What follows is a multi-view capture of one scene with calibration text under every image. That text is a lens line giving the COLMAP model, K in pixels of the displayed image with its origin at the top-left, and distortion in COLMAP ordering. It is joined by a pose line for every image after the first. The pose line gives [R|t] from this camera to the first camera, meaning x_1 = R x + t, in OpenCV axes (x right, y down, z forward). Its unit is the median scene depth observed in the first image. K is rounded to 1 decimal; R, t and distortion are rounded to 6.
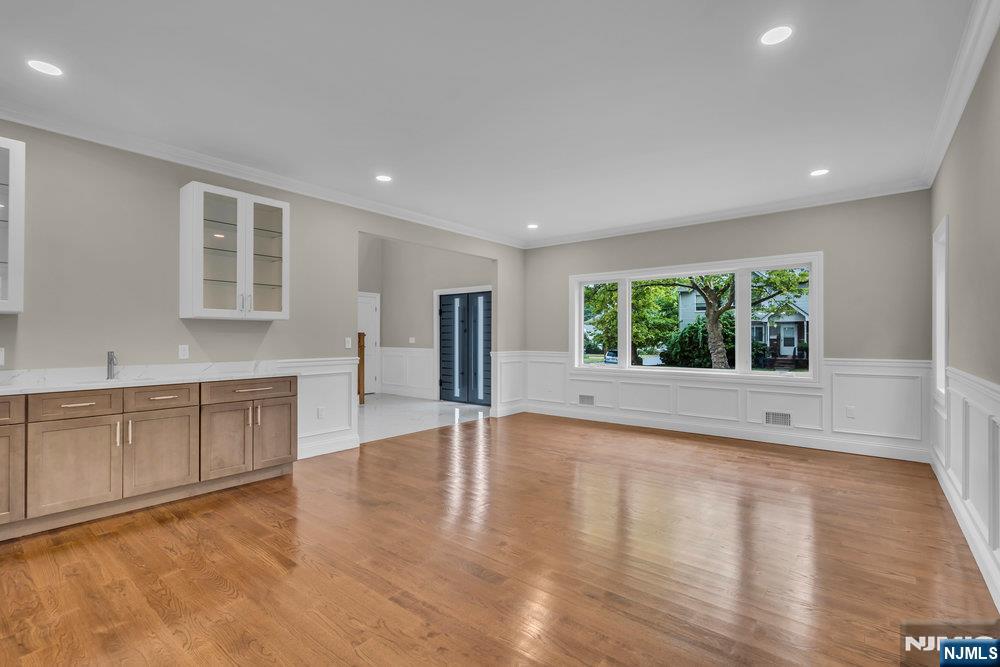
lens RADIAL K [[459.0, 0, 500.0], [0, 459.0, 333.5], [0, 0, 1]] dist [0.002626, -0.000087]
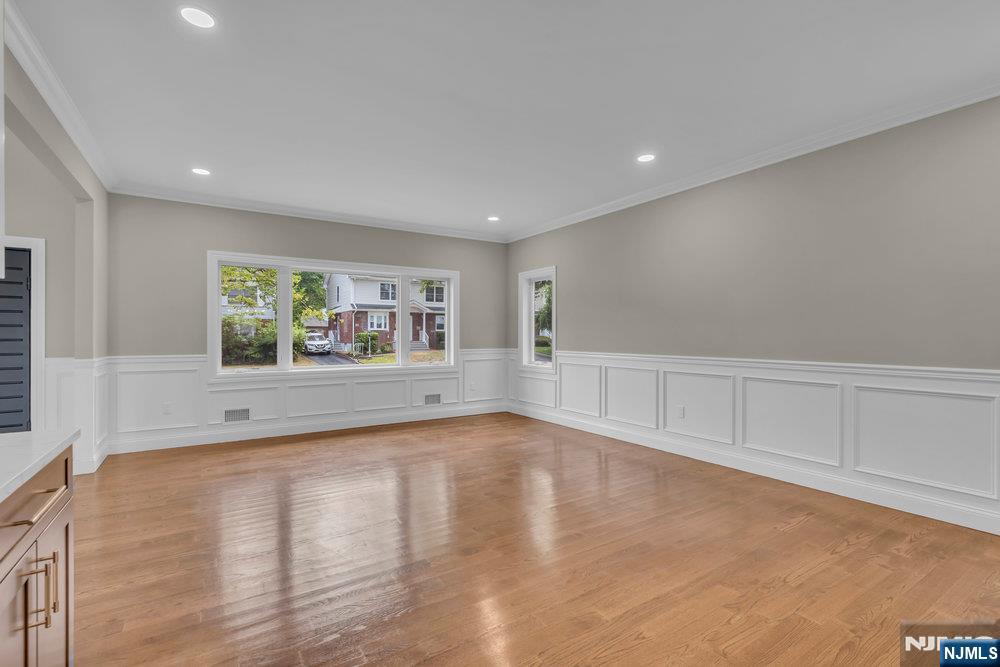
lens RADIAL K [[459.0, 0, 500.0], [0, 459.0, 333.5], [0, 0, 1]] dist [0.002626, -0.000087]
pose [[0.316553, 0.000475, 0.948575, -0.391687], [-0.008007, 0.999966, 0.002172, 0.001319], [-0.948541, -0.008282, 0.316546, 0.321707]]
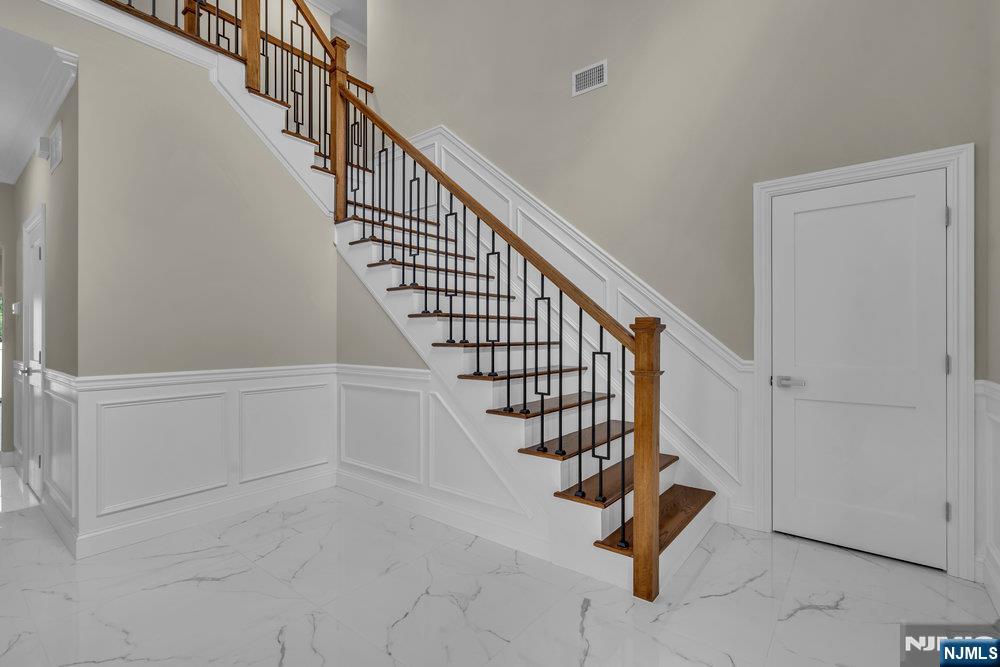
lens RADIAL K [[459.0, 0, 500.0], [0, 459.0, 333.5], [0, 0, 1]] dist [0.002626, -0.000087]
pose [[0.009950, -0.000288, -0.999950, -0.051697], [0.008214, 0.999966, -0.000206, 0.006716], [0.999917, -0.008212, 0.009952, 1.080051]]
